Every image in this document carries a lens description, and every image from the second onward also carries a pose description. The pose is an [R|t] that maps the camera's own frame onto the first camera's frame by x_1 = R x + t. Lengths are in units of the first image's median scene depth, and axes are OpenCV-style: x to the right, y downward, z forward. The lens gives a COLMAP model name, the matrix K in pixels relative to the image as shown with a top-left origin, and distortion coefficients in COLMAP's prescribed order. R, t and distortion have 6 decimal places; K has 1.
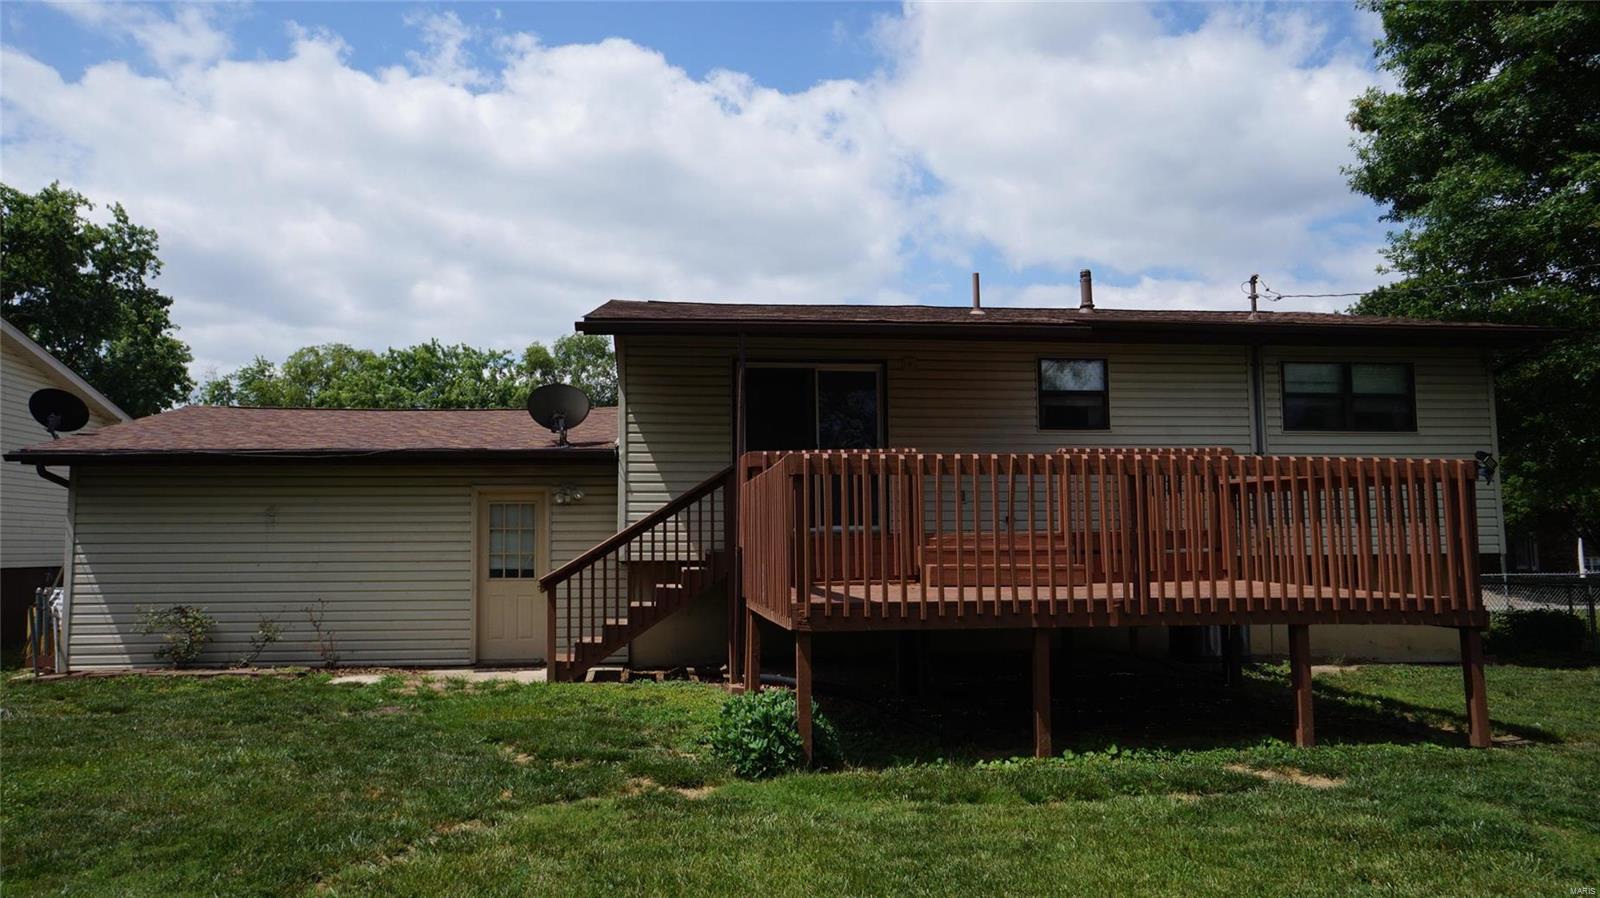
lens RADIAL K [[1104.2, 0, 753.1], [0, 1104.2, 452.1], [0, 0, 1]] dist [-0.073357, 0.102580]
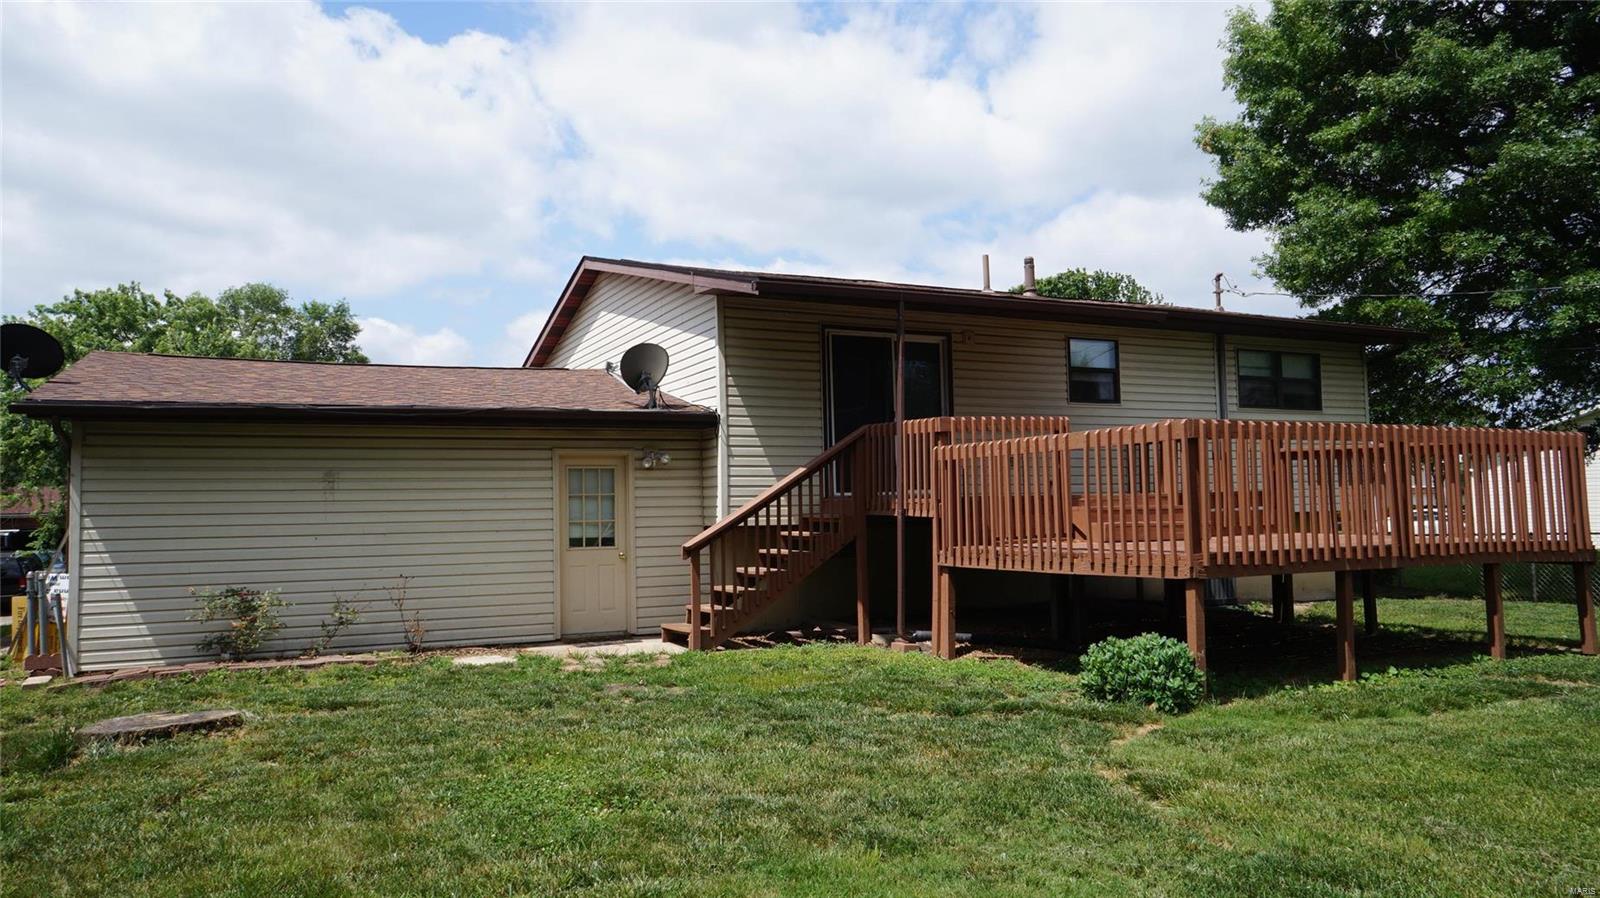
lens RADIAL K [[1104.2, 0, 753.1], [0, 1104.2, 452.1], [0, 0, 1]] dist [-0.073357, 0.102580]
pose [[0.943815, 0.006984, 0.330401, -0.403306], [-0.016360, 0.999538, 0.025605, 0.006607], [-0.330070, -0.029572, 0.943493, 0.063115]]
